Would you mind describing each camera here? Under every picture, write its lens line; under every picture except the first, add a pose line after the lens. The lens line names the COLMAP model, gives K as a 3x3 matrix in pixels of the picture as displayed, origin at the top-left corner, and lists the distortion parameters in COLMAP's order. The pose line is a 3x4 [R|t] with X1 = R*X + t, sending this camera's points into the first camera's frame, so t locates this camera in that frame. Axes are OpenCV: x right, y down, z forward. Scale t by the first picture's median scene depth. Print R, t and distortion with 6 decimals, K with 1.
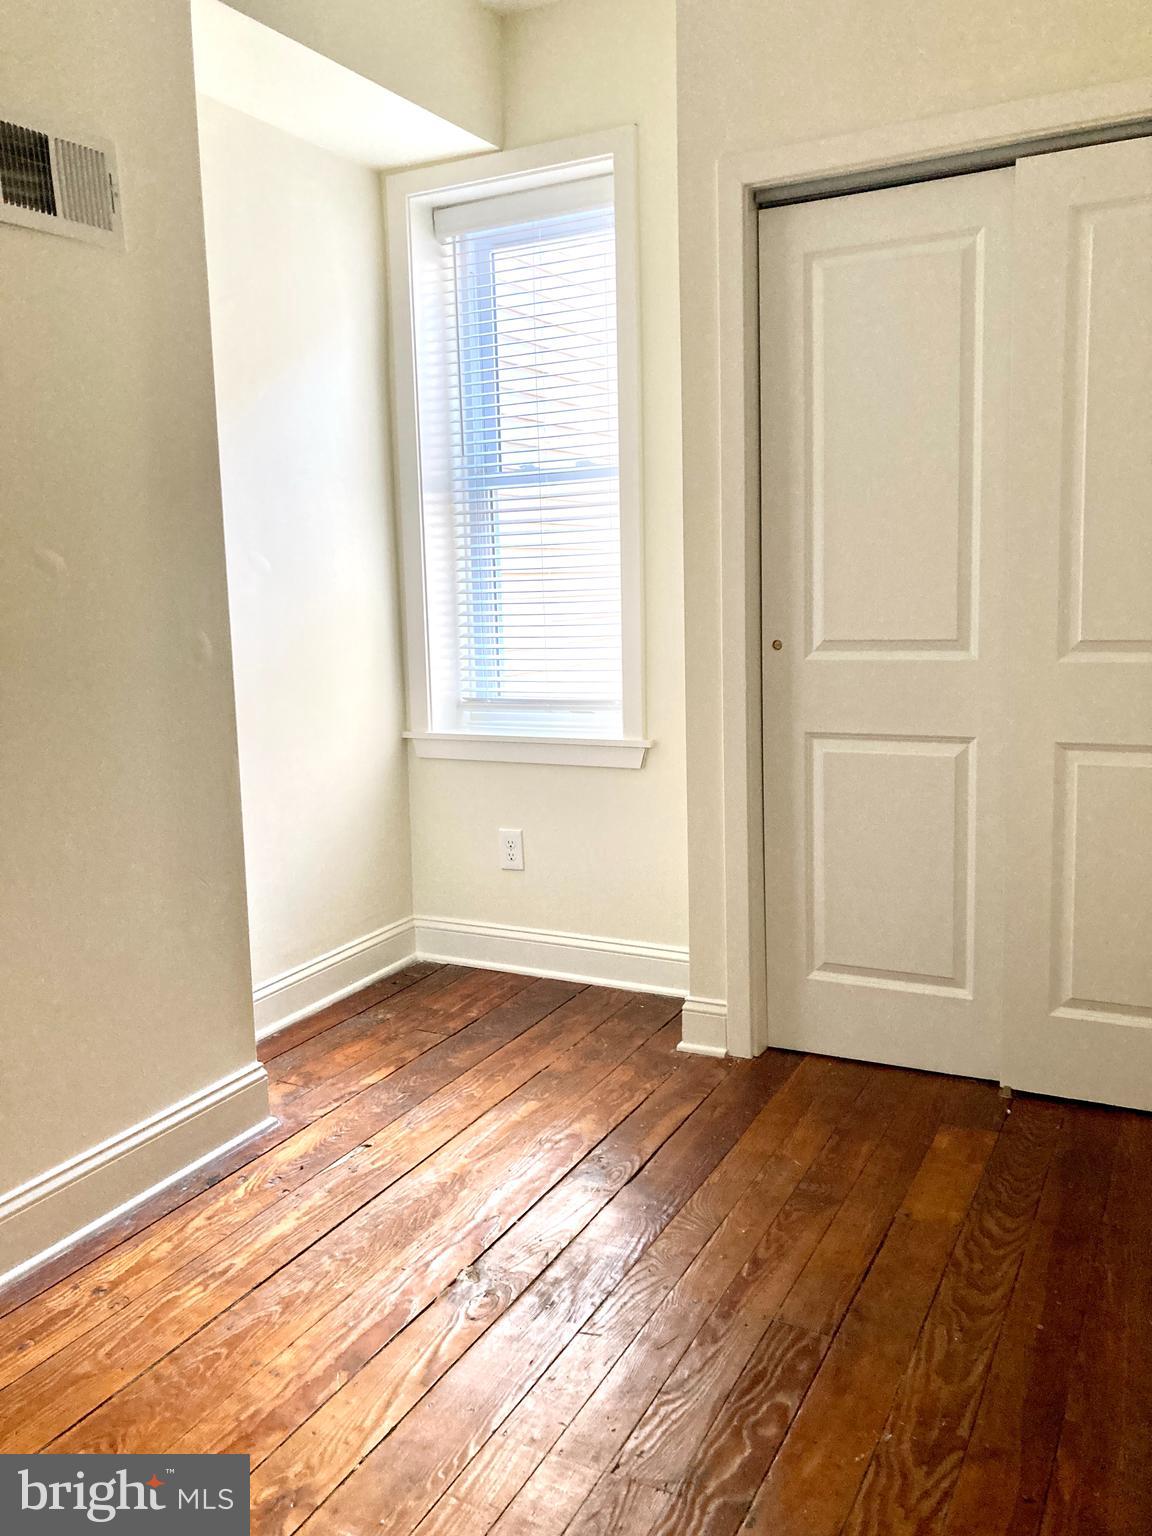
lens RADIAL K [[1258.1, 0, 566.3], [0, 1258.1, 760.5], [0, 0, 1]] dist [0.027723, -0.033437]
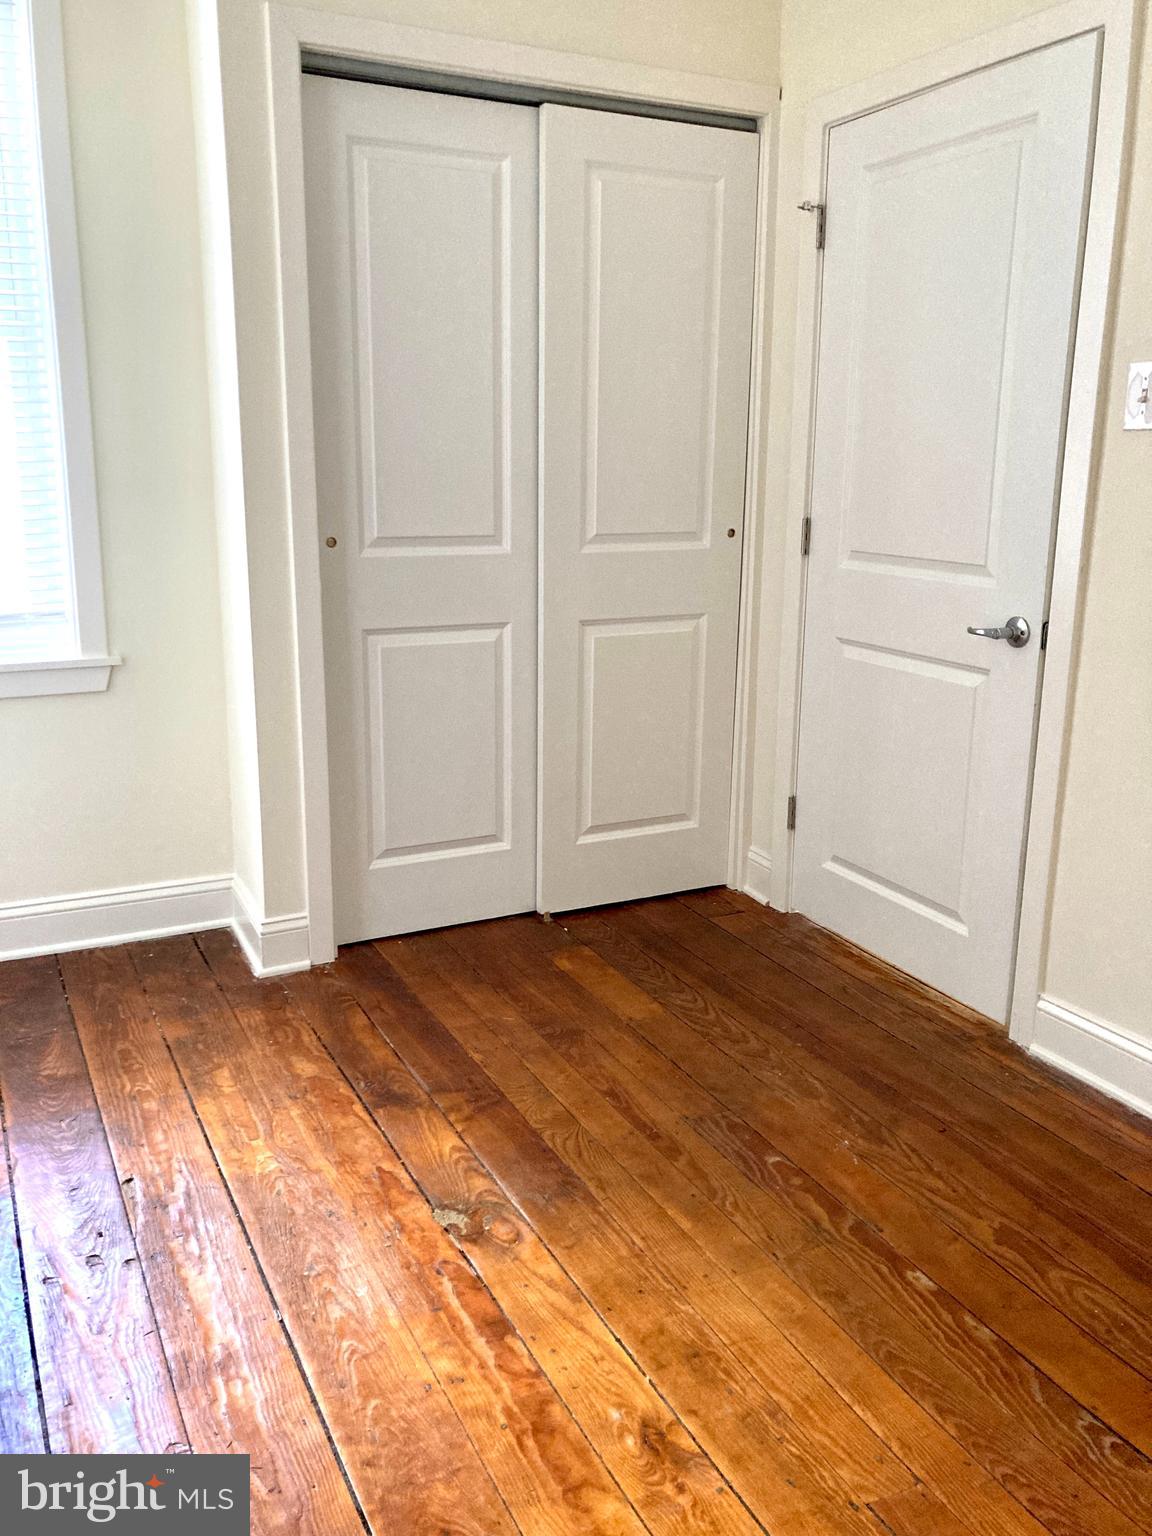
lens RADIAL K [[1258.1, 0, 572.0], [0, 1258.1, 768.5], [0, 0, 1]] dist [0.027723, -0.033437]
pose [[0.569147, -0.164368, 0.805640, -0.576445], [0.090750, 0.986387, 0.137133, -0.037773], [-0.817213, -0.004937, 0.576315, 0.294956]]
